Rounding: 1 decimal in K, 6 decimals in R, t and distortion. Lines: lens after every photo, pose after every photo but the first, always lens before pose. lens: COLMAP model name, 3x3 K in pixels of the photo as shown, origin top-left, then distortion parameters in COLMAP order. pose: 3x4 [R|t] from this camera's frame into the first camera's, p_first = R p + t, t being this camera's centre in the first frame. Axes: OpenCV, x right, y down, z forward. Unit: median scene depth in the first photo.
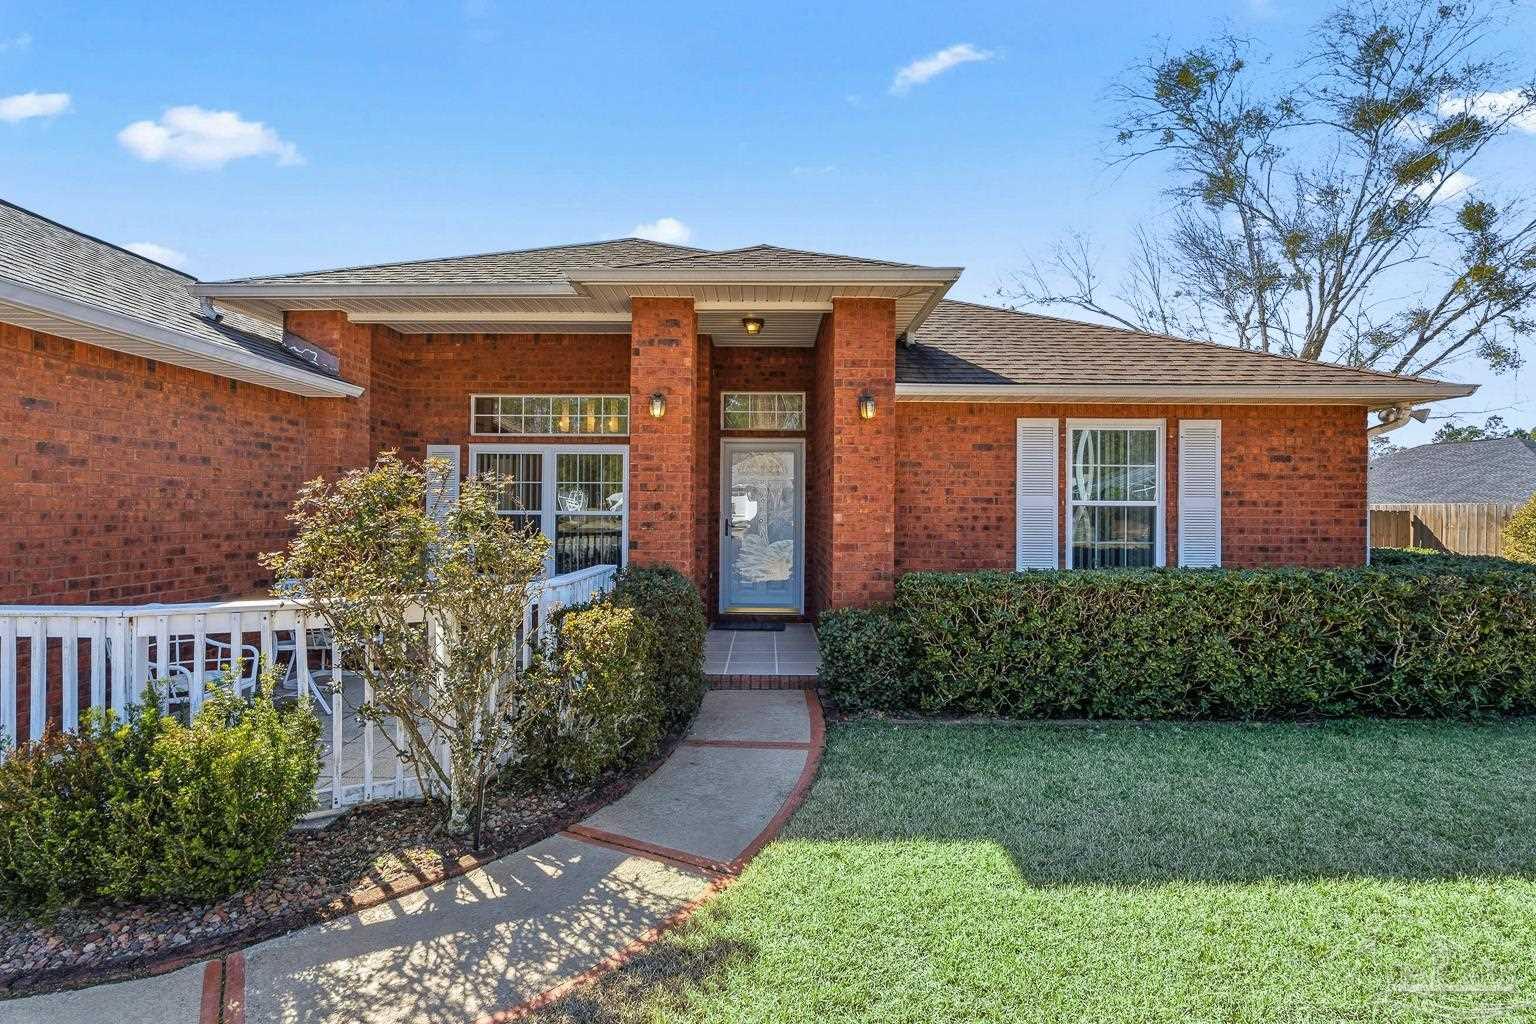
lens RADIAL K [[710.1, 0, 759.8], [0, 710.1, 506.7], [0, 0, 1]] dist [-0.003316, -0.000314]
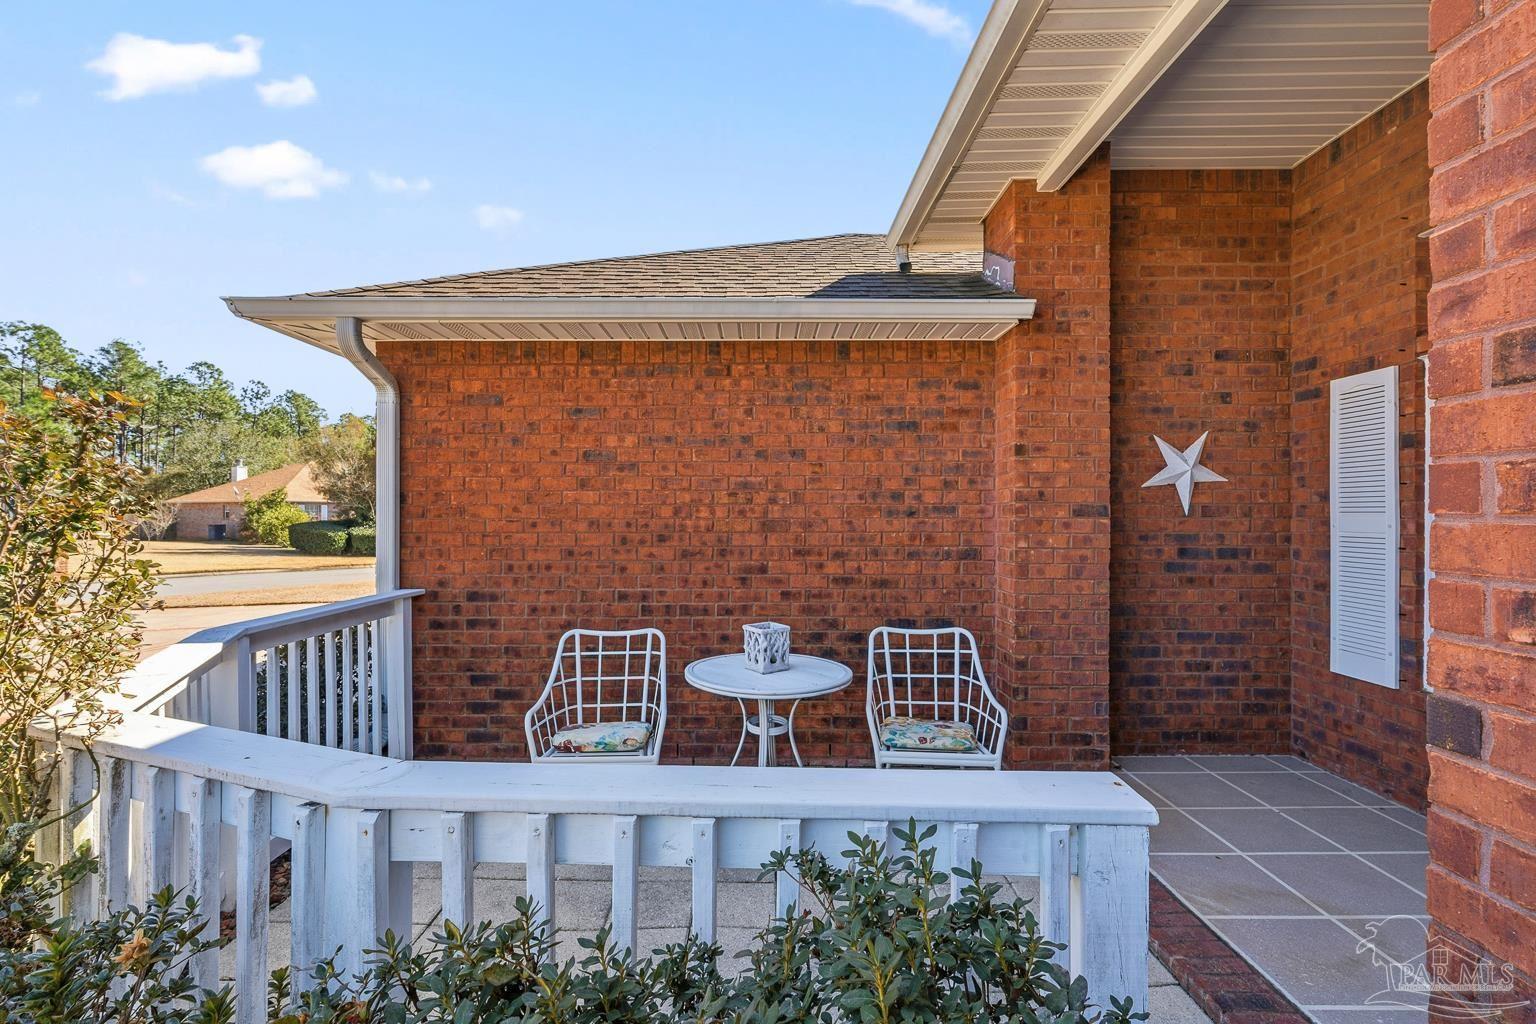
lens RADIAL K [[710.1, 0, 759.8], [0, 710.1, 506.7], [0, 0, 1]] dist [-0.003316, -0.000314]
pose [[0.001179, -0.018048, -0.999836, -0.007663], [0.001859, 0.999835, -0.018046, 0.005707], [0.999998, -0.001838, 0.001212, 0.946394]]
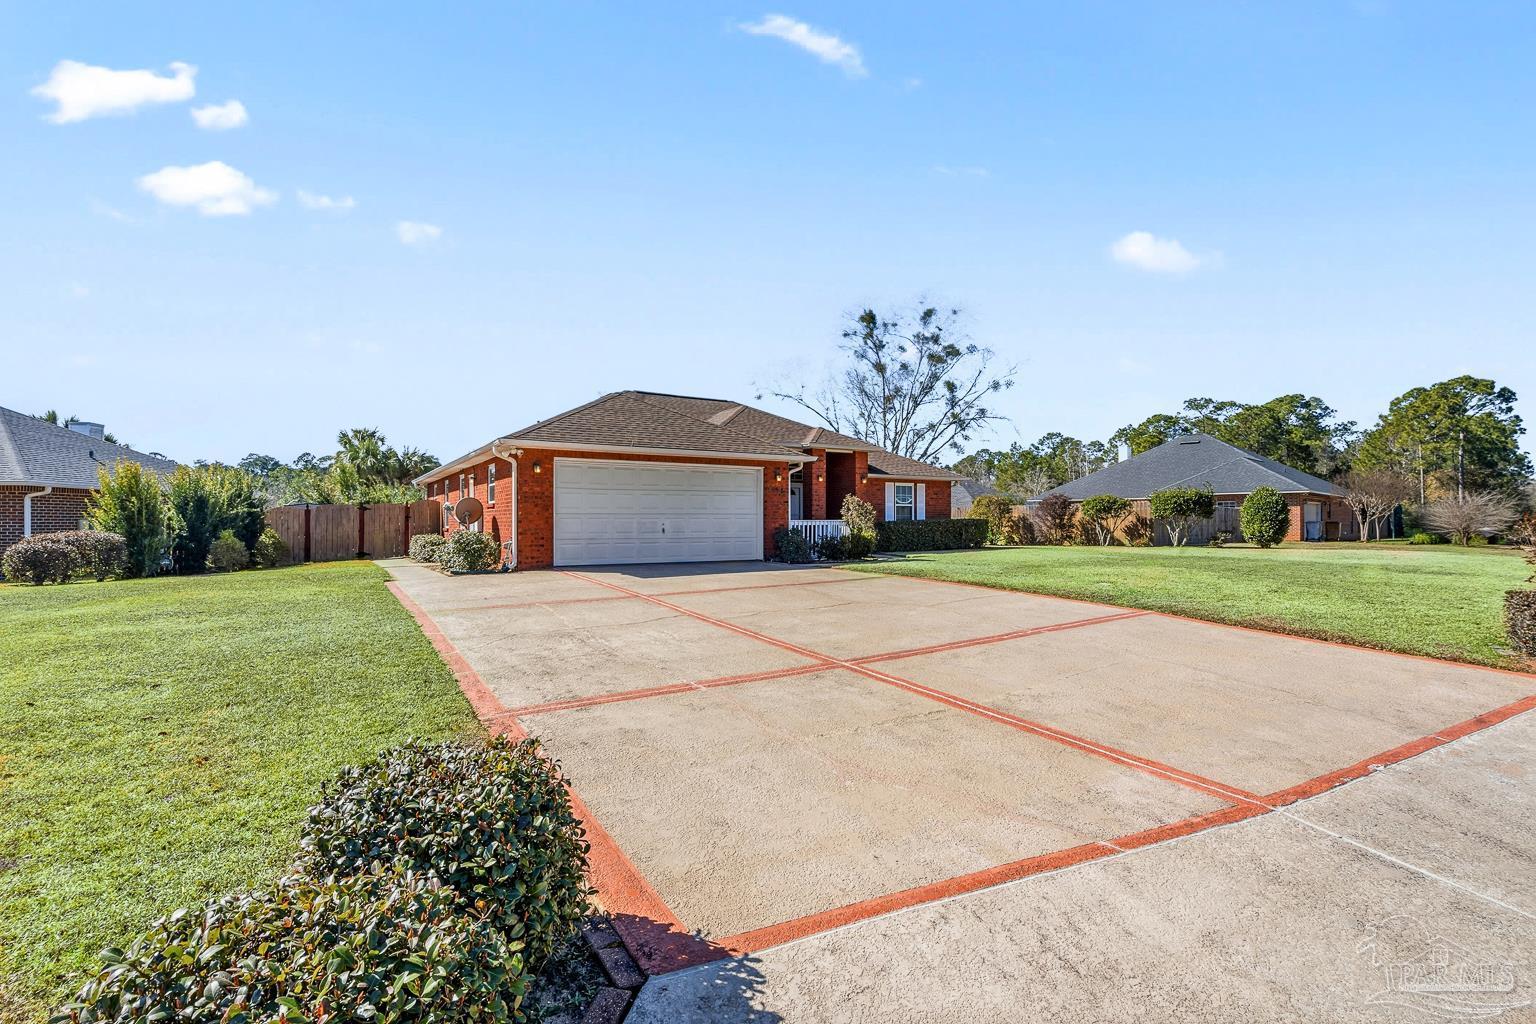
lens RADIAL K [[710.1, 0, 759.8], [0, 710.1, 506.7], [0, 0, 1]] dist [-0.003316, -0.000314]
pose [[0.842971, 0.001761, 0.537956, -2.690356], [0.007492, 0.999859, -0.015012, 0.067755], [-0.537907, 0.016685, 0.842839, -2.187781]]
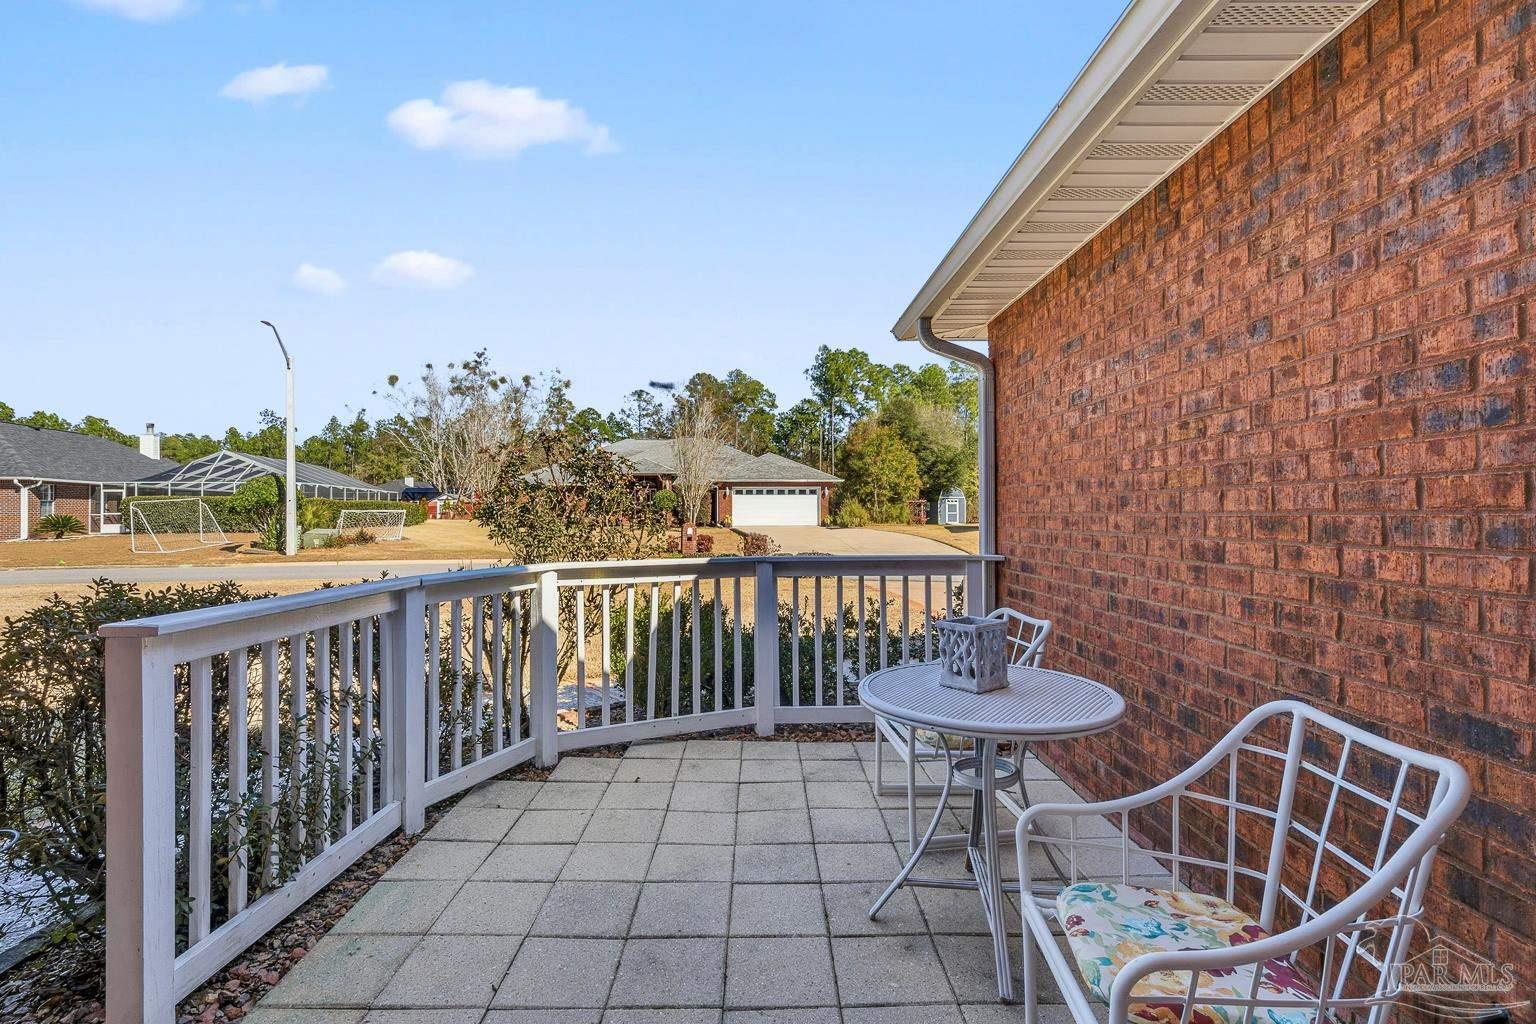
lens RADIAL K [[710.1, 0, 759.8], [0, 710.1, 506.7], [0, 0, 1]] dist [-0.003316, -0.000314]
pose [[-0.999978, -0.003558, -0.005581, -0.500523], [-0.003486, 0.999909, -0.013022, 0.037382], [0.005627, -0.013002, -0.999900, 1.368286]]
